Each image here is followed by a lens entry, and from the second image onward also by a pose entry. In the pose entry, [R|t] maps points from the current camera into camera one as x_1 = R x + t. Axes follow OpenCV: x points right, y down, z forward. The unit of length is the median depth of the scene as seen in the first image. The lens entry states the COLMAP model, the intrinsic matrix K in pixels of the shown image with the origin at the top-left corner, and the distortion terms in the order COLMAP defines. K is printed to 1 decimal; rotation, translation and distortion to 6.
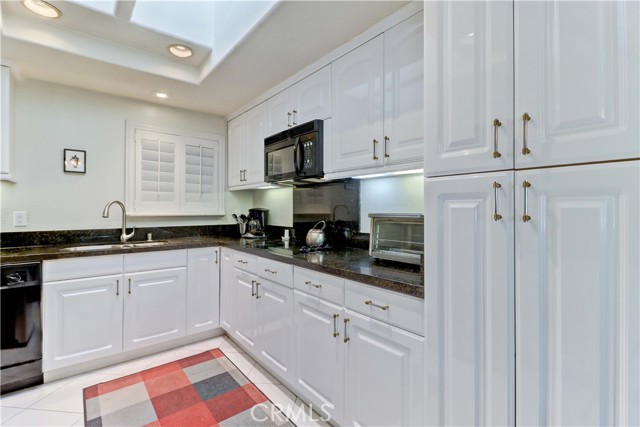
lens RADIAL K [[295.3, 0, 316.6], [0, 295.3, 207.3], [0, 0, 1]] dist [0.014725, -0.009247]
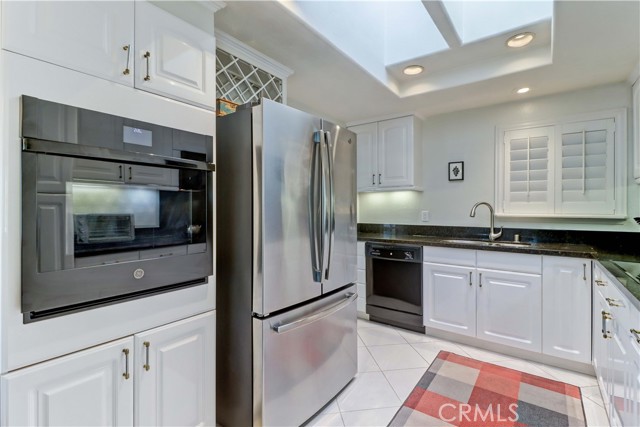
lens RADIAL K [[295.3, 0, 324.5], [0, 295.3, 211.3], [0, 0, 1]] dist [0.014725, -0.009247]
pose [[0.257381, 0.007463, -0.966281, 0.249063], [0.002325, 0.999963, 0.008342, 0.000965], [0.966307, -0.004393, 0.257354, 0.148485]]
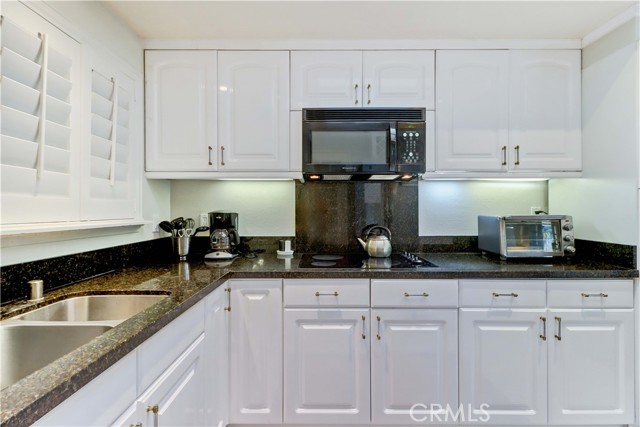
lens RADIAL K [[295.3, 0, 287.1], [0, 295.3, 213.2], [0, 0, 1]] dist [0.014725, -0.009247]
pose [[0.639479, -0.005458, 0.768790, -0.722945], [-0.002405, 0.999956, 0.009100, 0.001994], [-0.768805, -0.007668, 0.639437, 0.591127]]
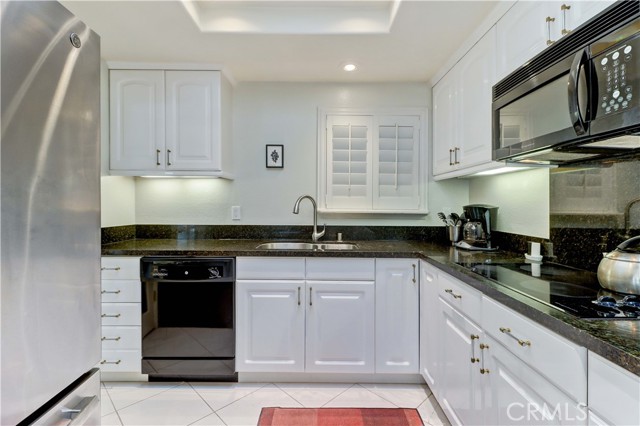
lens RADIAL K [[295.3, 0, 323.3], [0, 295.3, 201.7], [0, 0, 1]] dist [0.014725, -0.009247]
pose [[0.788196, -0.000822, -0.615424, -0.078700], [-0.002217, 0.999989, -0.004174, 0.000415], [0.615420, 0.004655, 0.788186, 0.325784]]
